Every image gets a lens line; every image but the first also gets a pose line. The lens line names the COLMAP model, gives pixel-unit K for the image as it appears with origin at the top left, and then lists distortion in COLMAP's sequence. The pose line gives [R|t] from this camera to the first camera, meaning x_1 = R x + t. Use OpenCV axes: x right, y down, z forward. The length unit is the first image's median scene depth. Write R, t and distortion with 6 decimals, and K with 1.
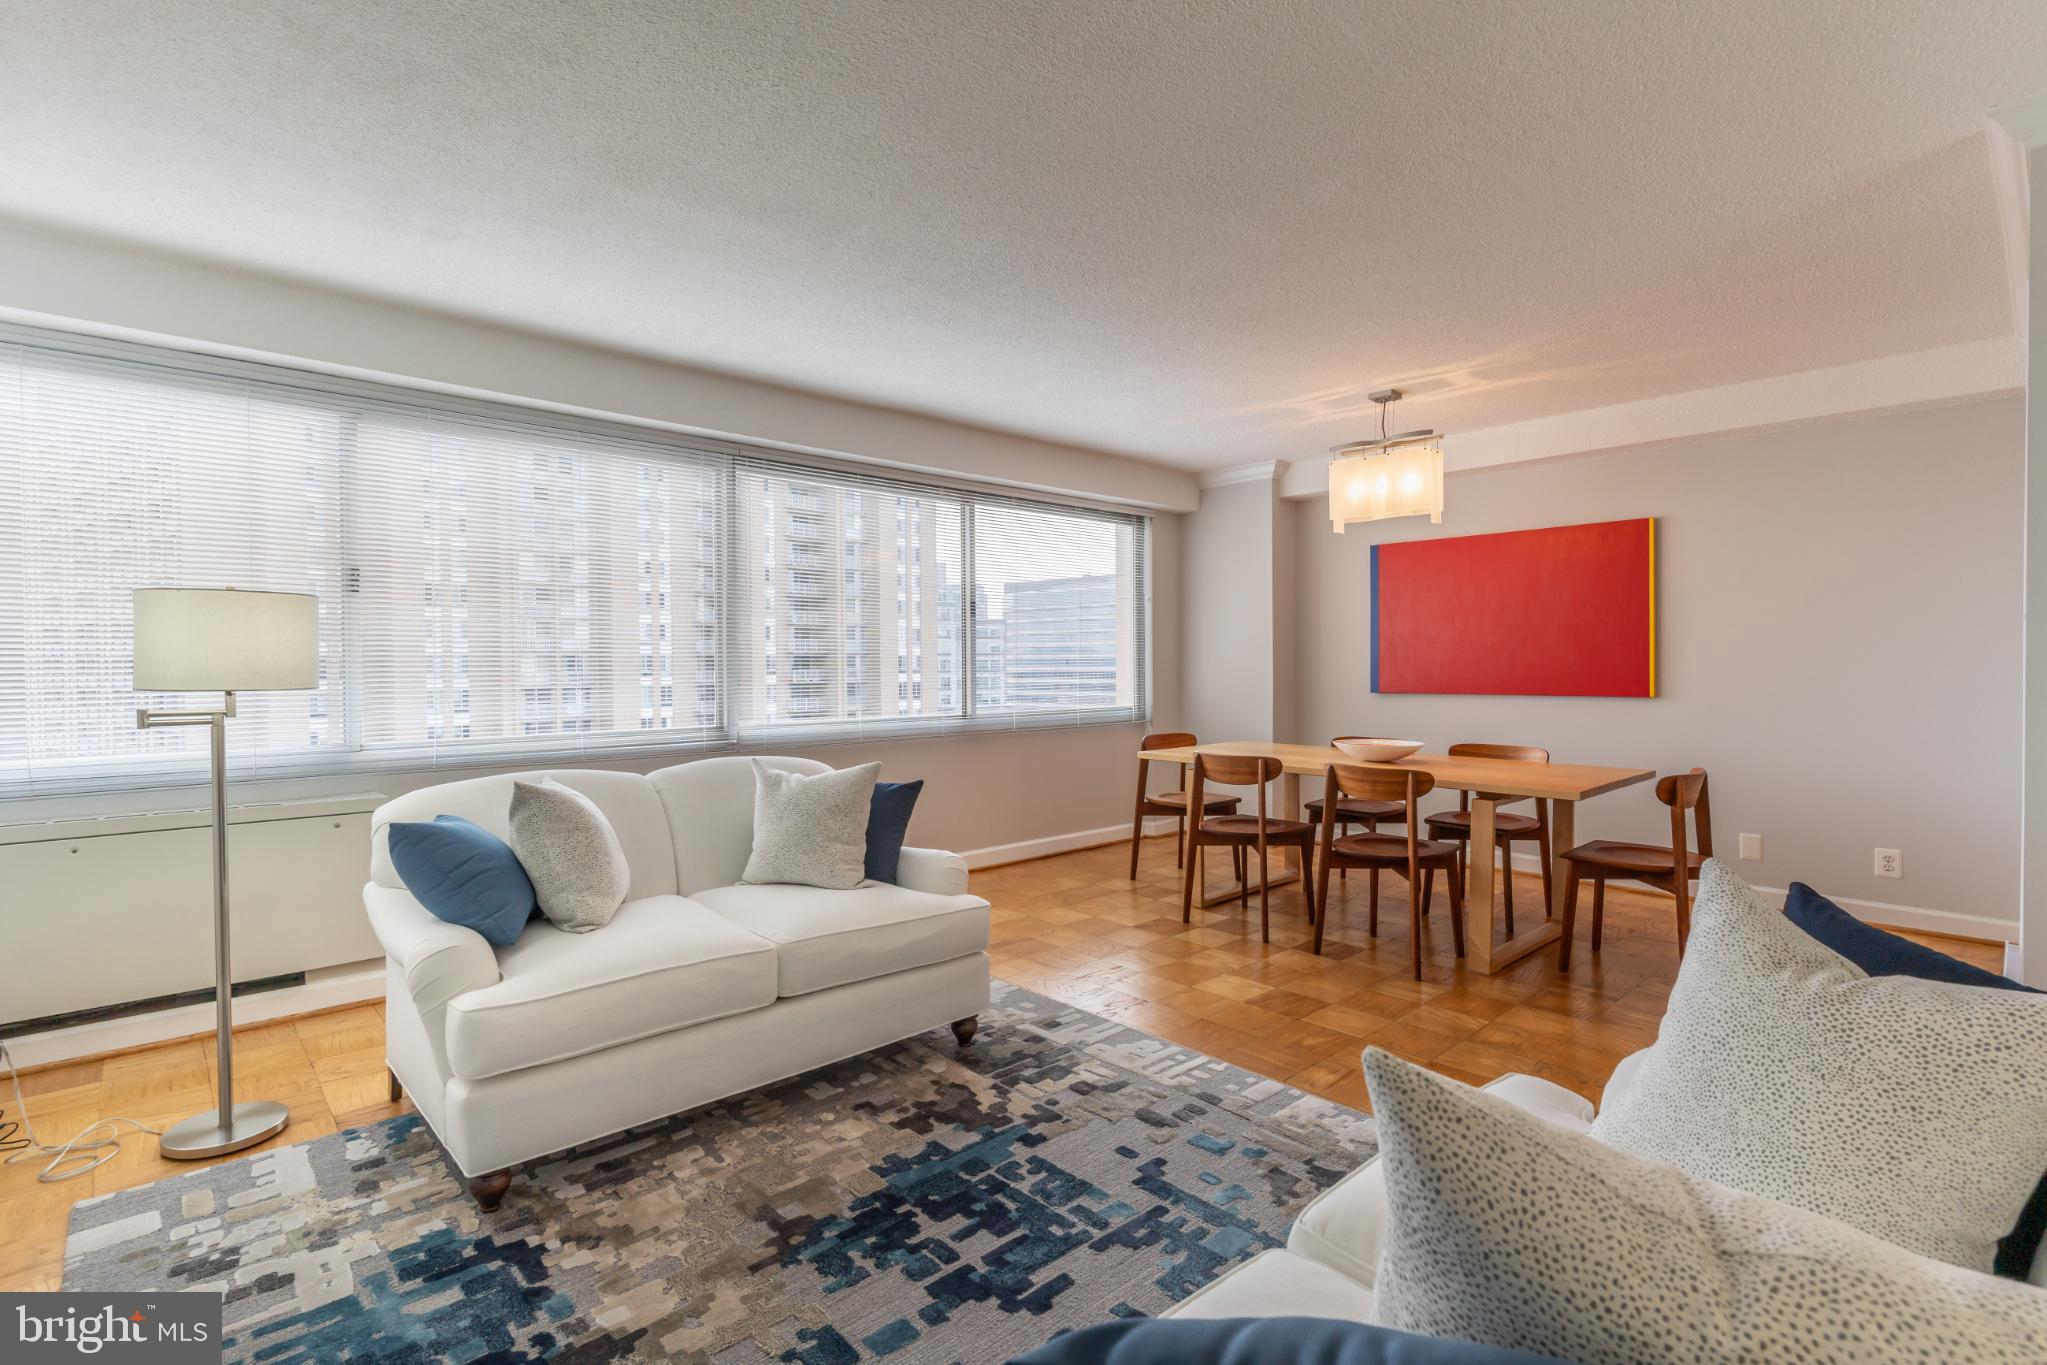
lens RADIAL K [[973.0, 0, 1024.3], [0, 973.0, 668.4], [0, 0, 1]] dist [0.009346, -0.001177]
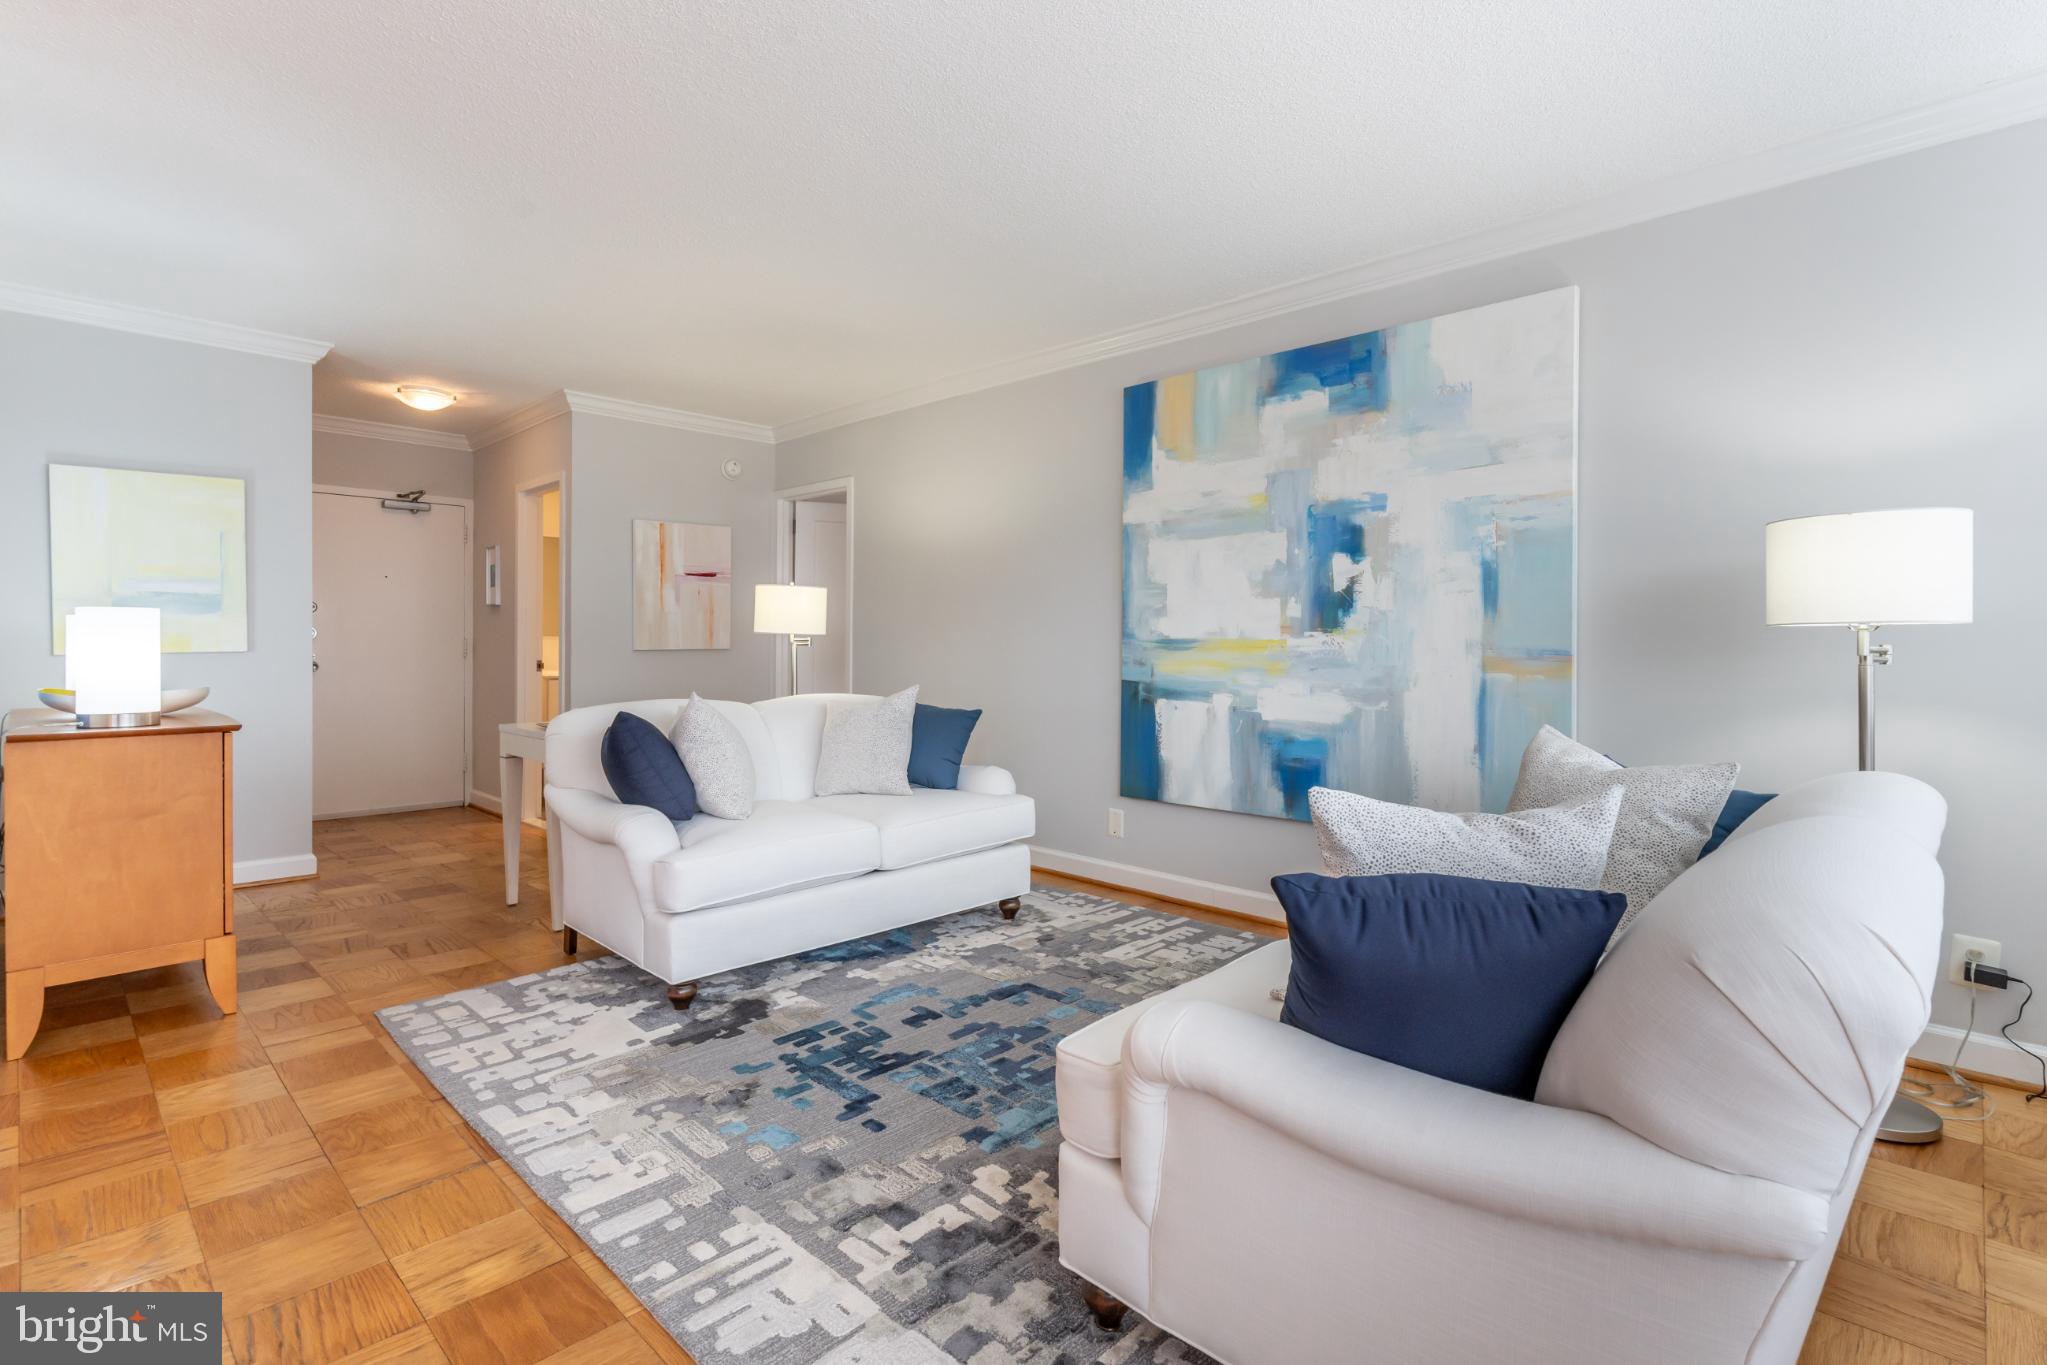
lens RADIAL K [[973.0, 0, 1023.4], [0, 973.0, 667.3], [0, 0, 1]] dist [0.009346, -0.001177]
pose [[-0.998654, 0.003443, -0.051753, 0.009517], [0.001893, 0.999549, 0.029969, 0.032756], [0.051833, 0.029831, -0.998210, 1.745124]]
